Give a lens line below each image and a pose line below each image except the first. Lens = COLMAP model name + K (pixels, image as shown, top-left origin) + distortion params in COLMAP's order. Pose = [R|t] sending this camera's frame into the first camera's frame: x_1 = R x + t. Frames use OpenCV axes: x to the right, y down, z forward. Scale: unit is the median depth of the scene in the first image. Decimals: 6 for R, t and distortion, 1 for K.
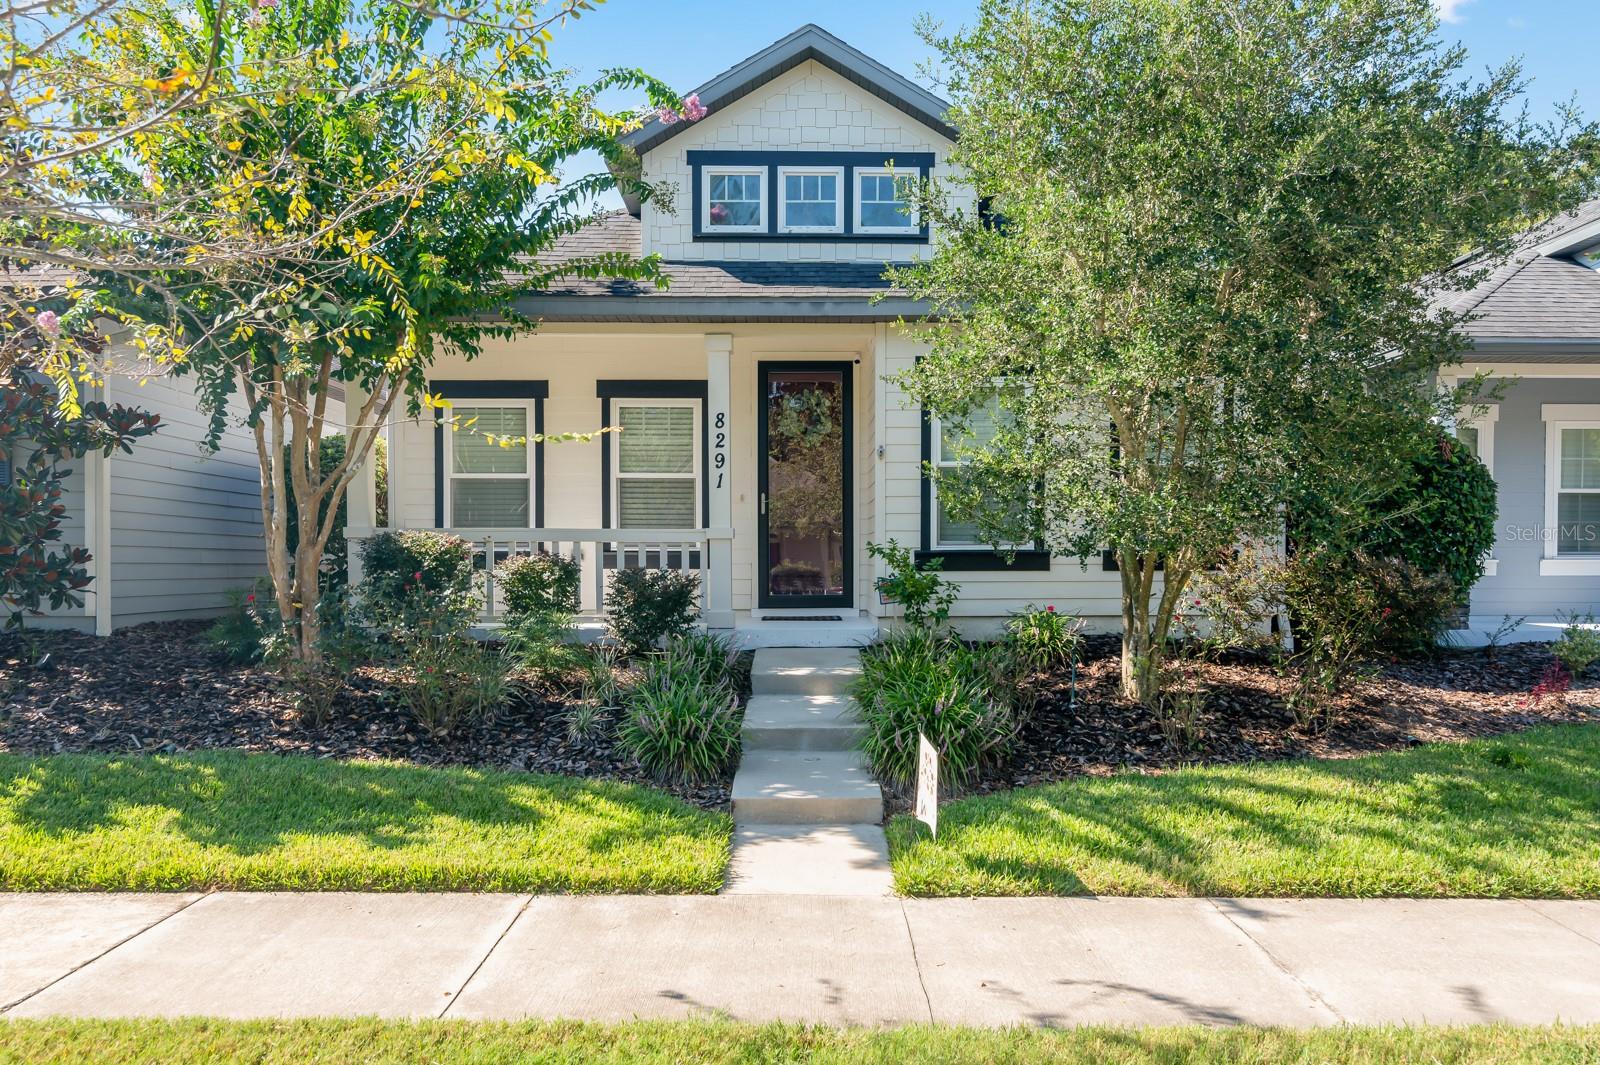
lens RADIAL K [[1266.1, 0, 801.0], [0, 1266.1, 578.8], [0, 0, 1]] dist [0.006423, 0.003112]
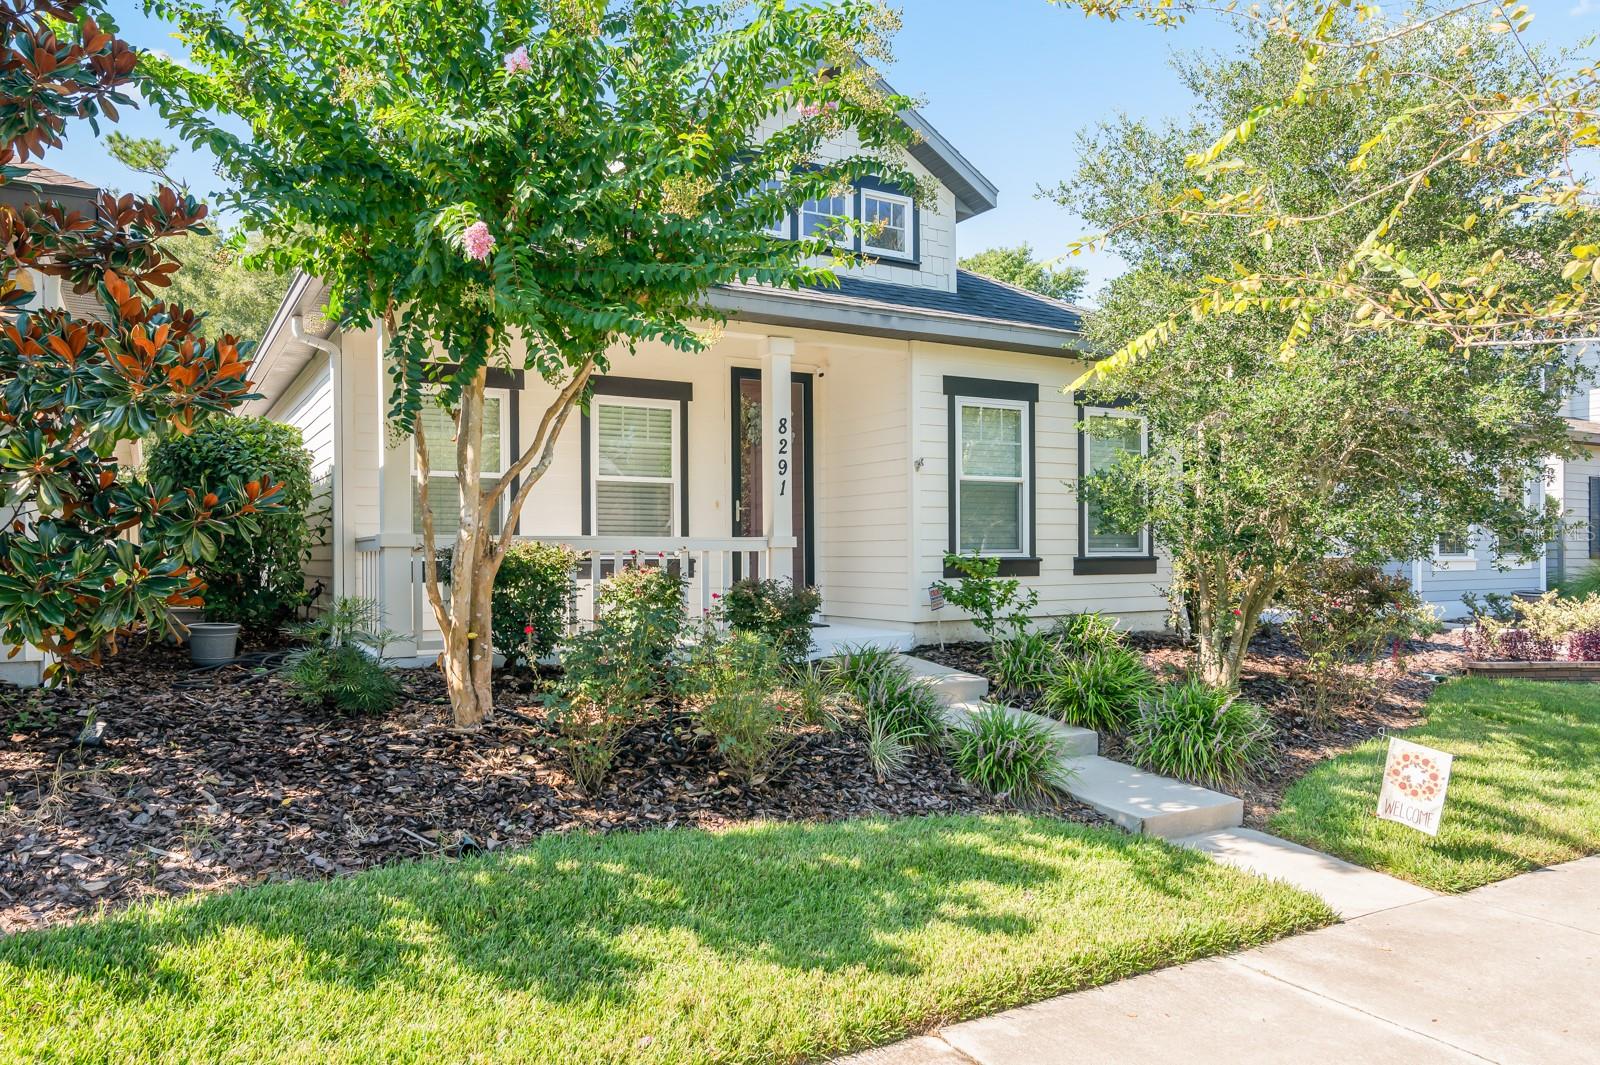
lens RADIAL K [[1114.2, 0, 795.8], [0, 1114.2, 538.2], [0, 0, 1]] dist [0.001113, 0.000370]
pose [[0.870202, 0.001959, 0.492691, -0.456837], [0.014289, 0.999471, -0.029212, -0.013408], [-0.492487, 0.032460, 0.869714, 0.244869]]
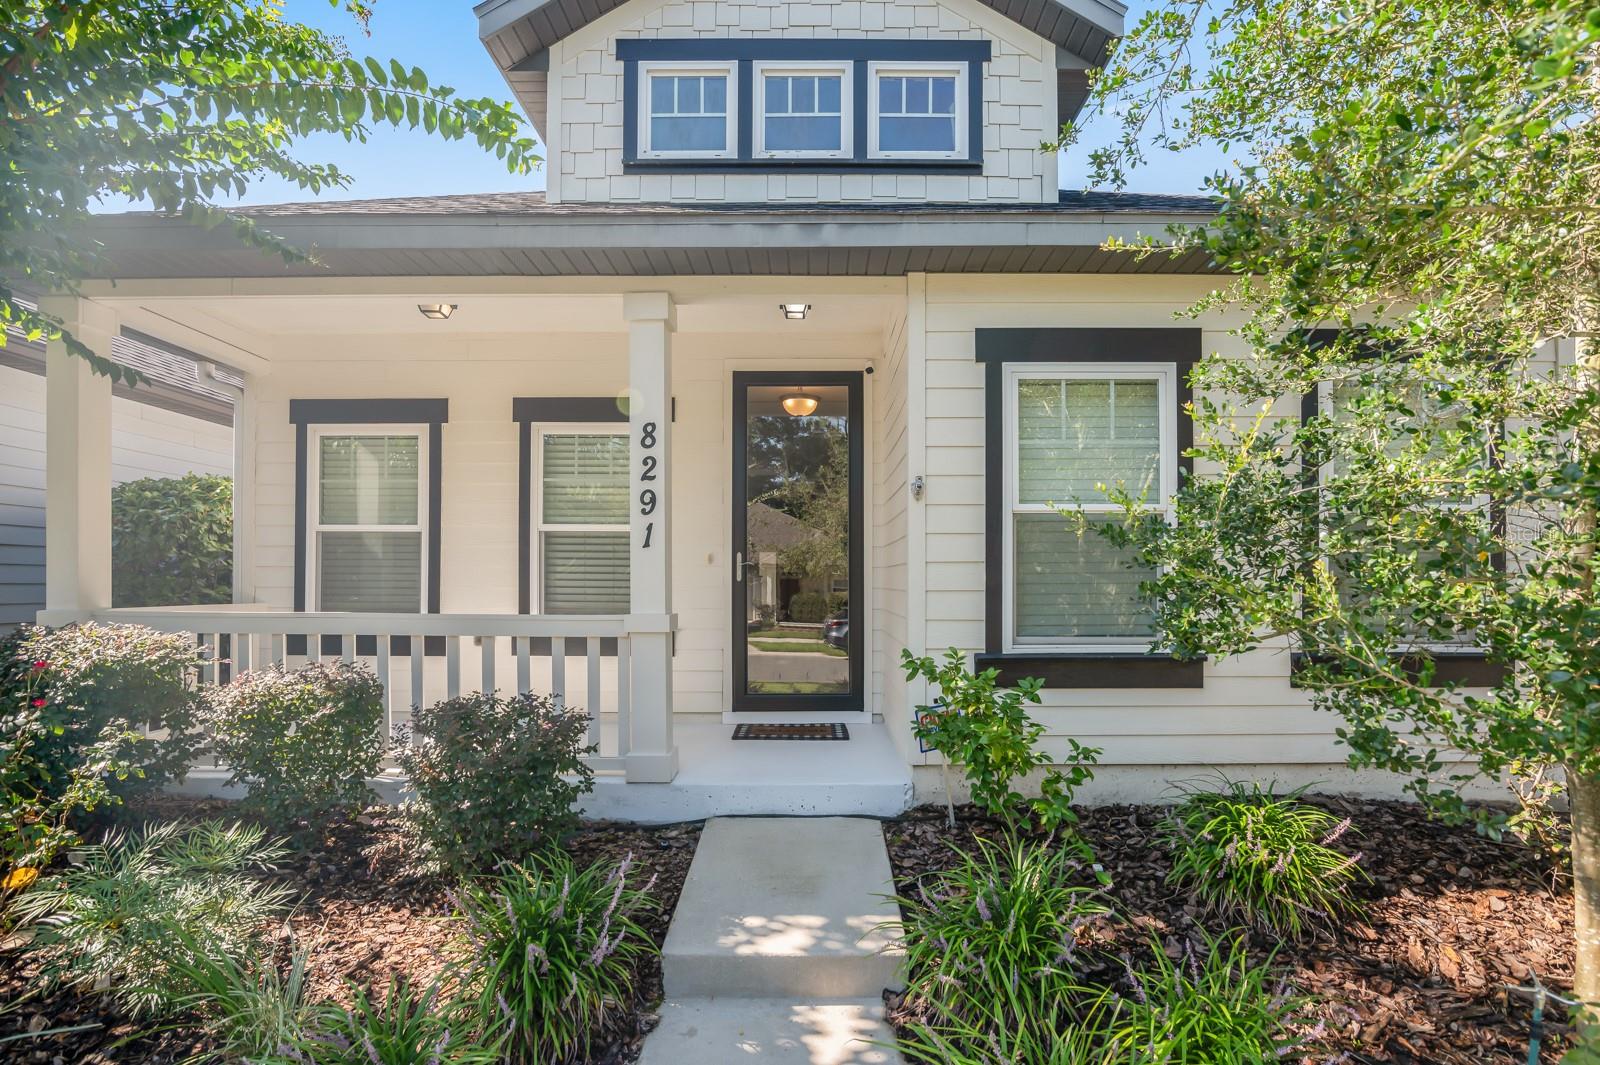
lens RADIAL K [[766.2, 0, 797.1], [0, 766.2, 568.5], [0, 0, 1]] dist [-0.002616, -0.000080]
pose [[0.999740, 0.001235, -0.022748, 0.014123], [-0.001967, 0.999479, -0.032224, -0.048360], [0.022696, 0.032260, 0.999222, 0.614635]]
